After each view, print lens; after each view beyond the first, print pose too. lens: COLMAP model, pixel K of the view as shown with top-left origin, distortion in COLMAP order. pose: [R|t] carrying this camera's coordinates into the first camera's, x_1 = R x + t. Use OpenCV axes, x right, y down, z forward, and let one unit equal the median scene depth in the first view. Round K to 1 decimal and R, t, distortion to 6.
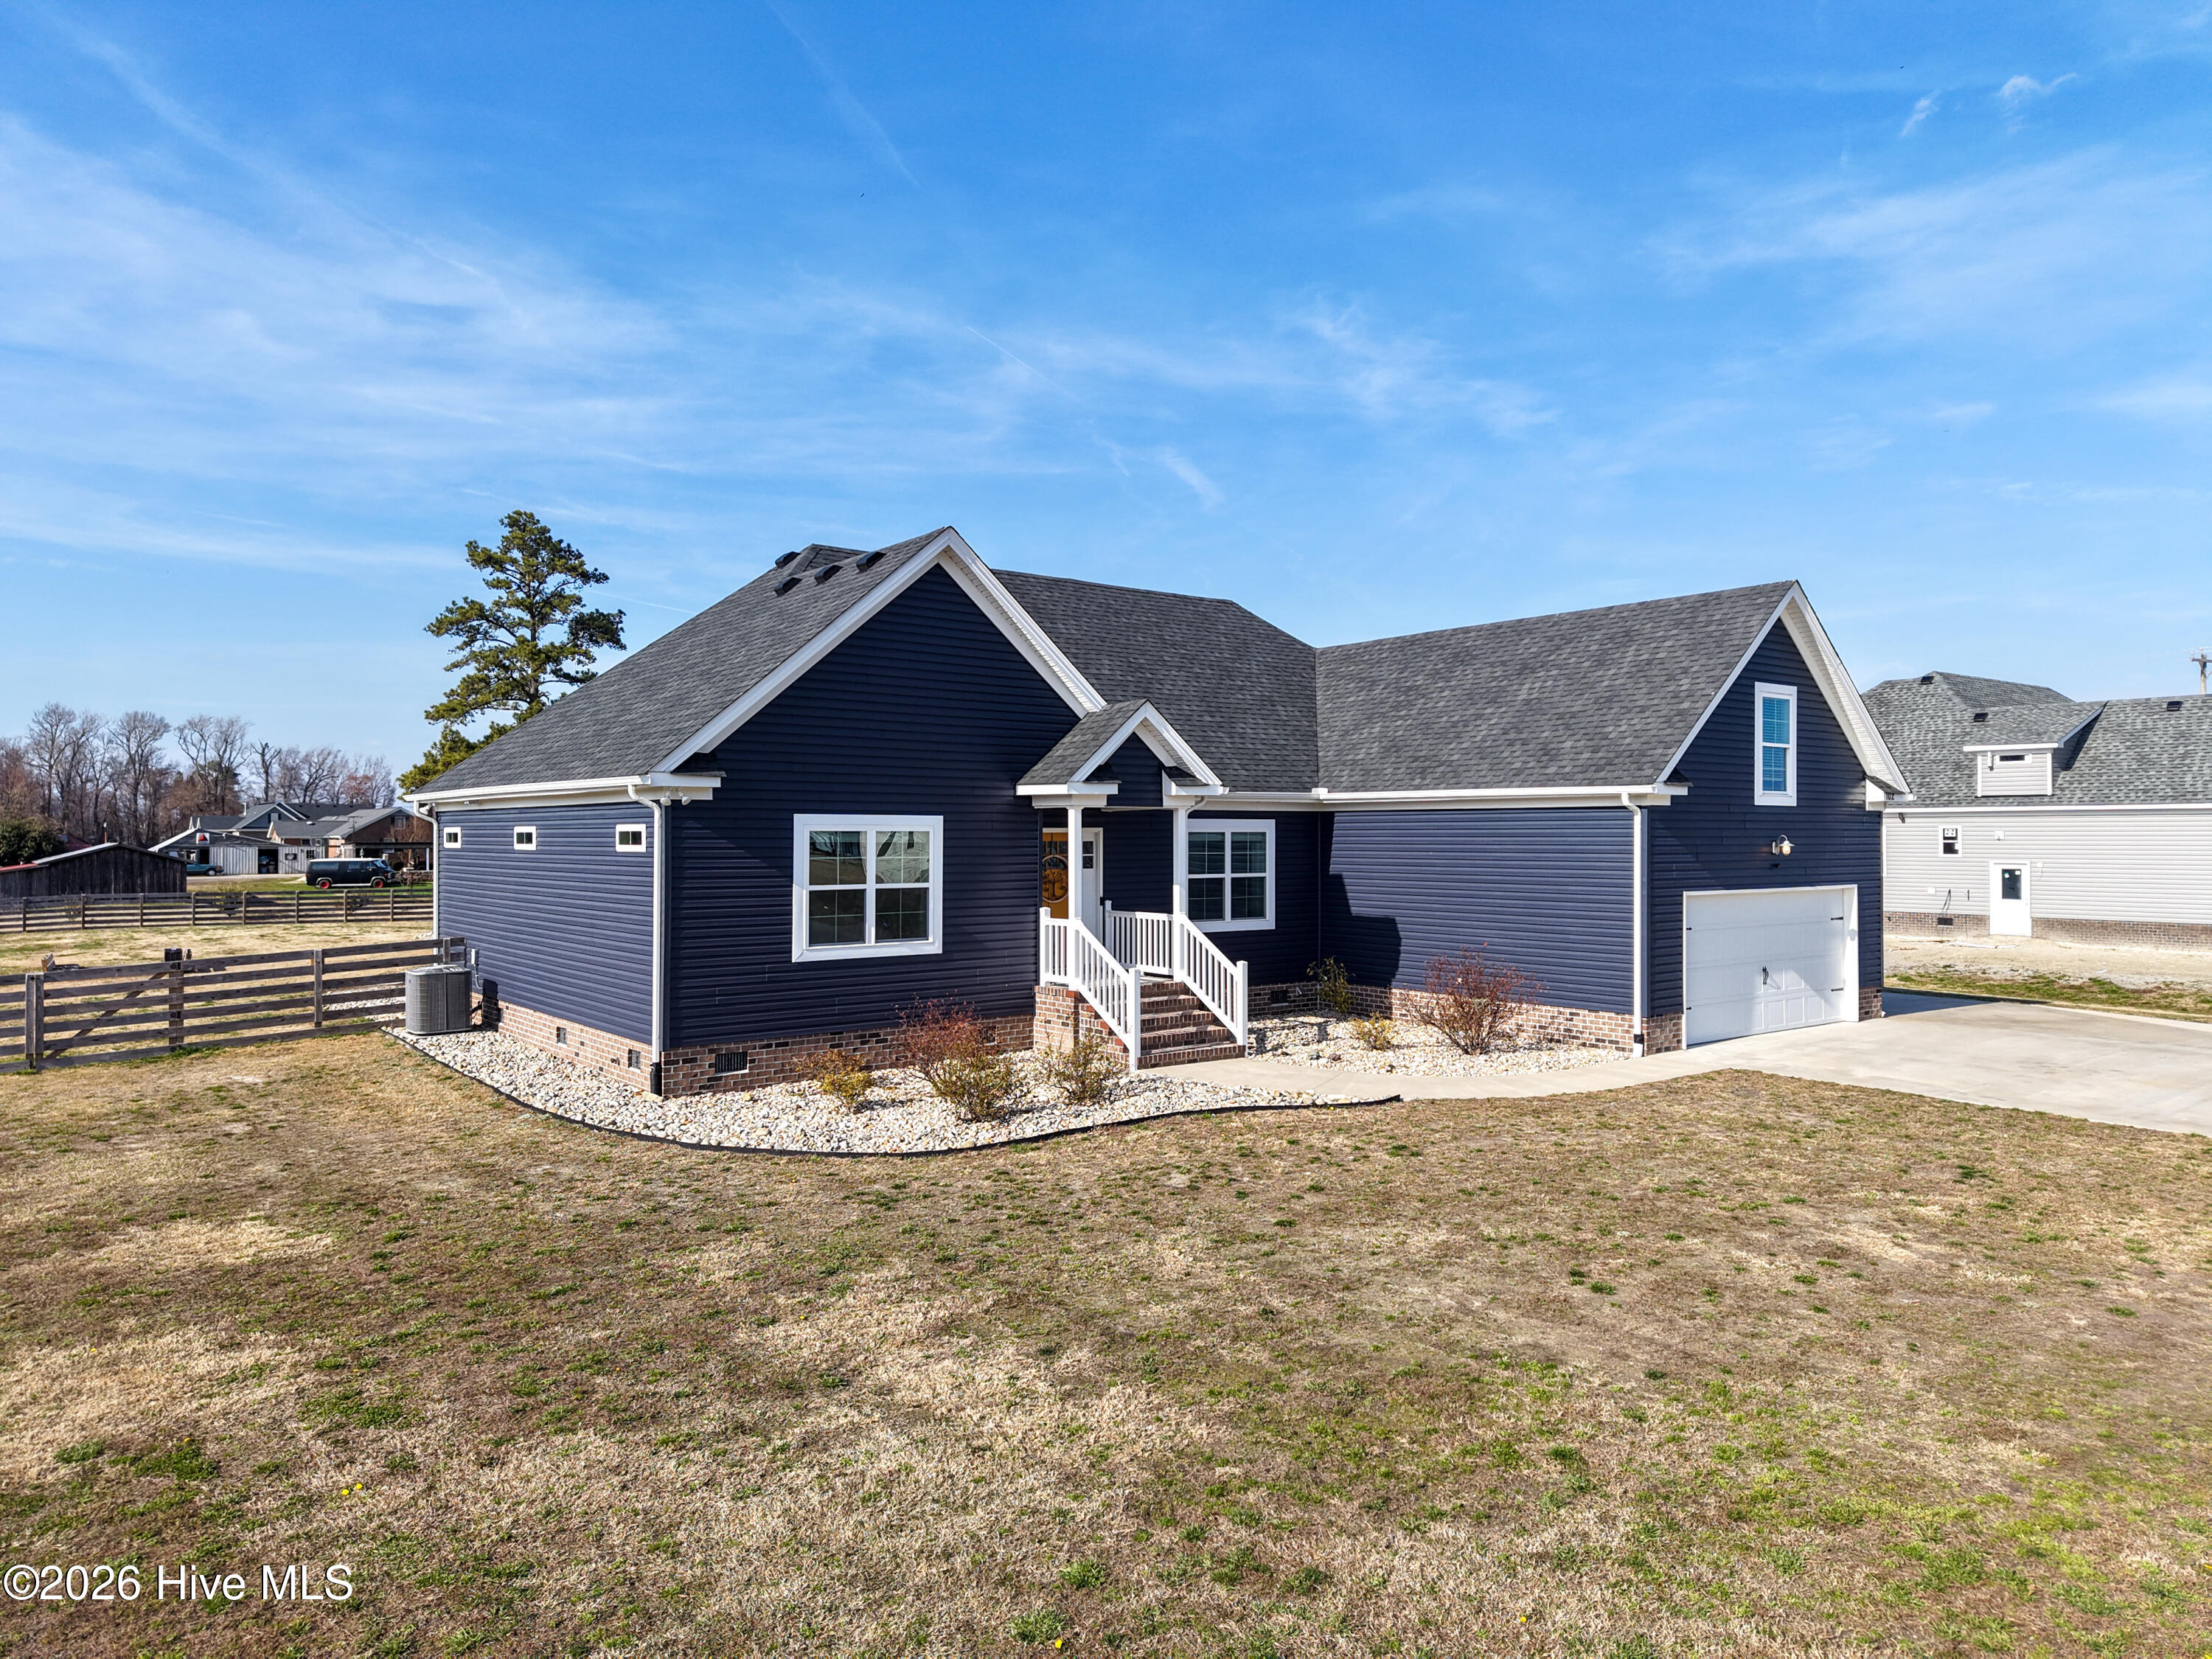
lens RADIAL K [[1487.0, 0, 1113.7], [0, 1487.0, 907.4], [0, 0, 1]] dist [0.007329, -0.004307]
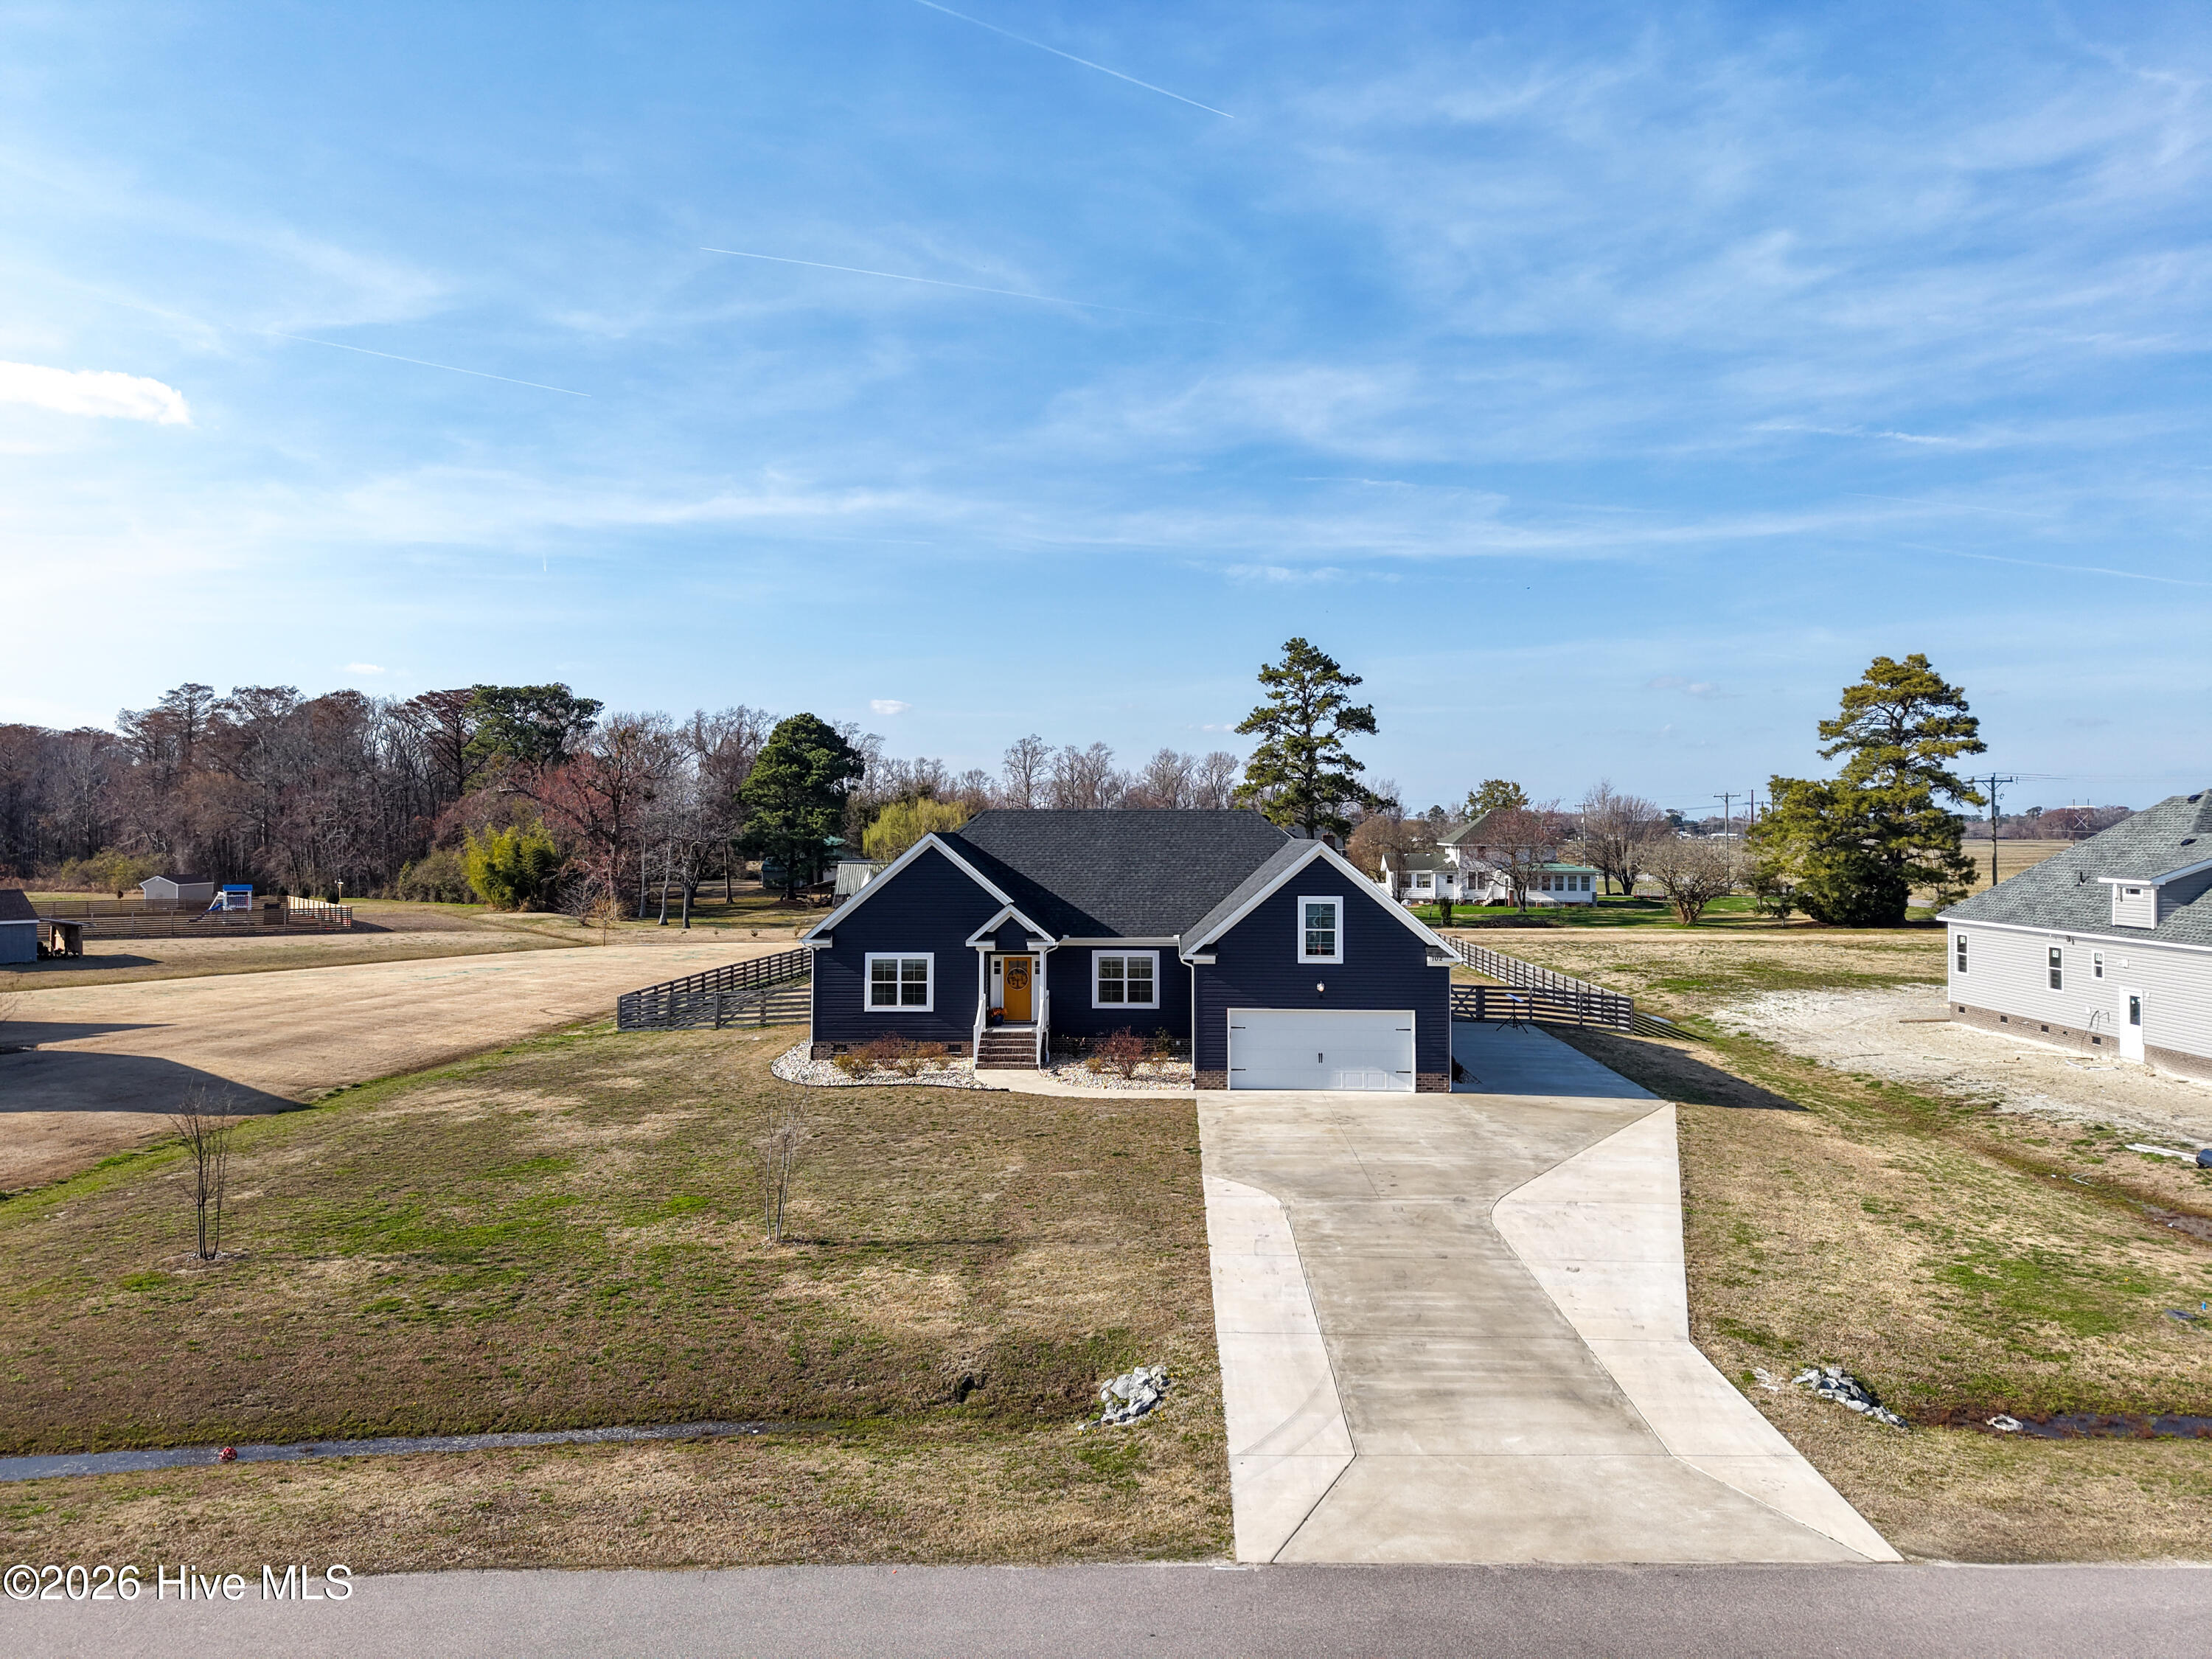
lens RADIAL K [[1481.0, 0, 1105.4], [0, 1481.0, 804.3], [0, 0, 1]] dist [0.089592, -0.129494]
pose [[0.761151, -0.011596, -0.648471, 0.728682], [-0.031344, 0.998014, -0.054637, -0.079364], [0.647817, 0.061912, 0.759276, -0.282869]]
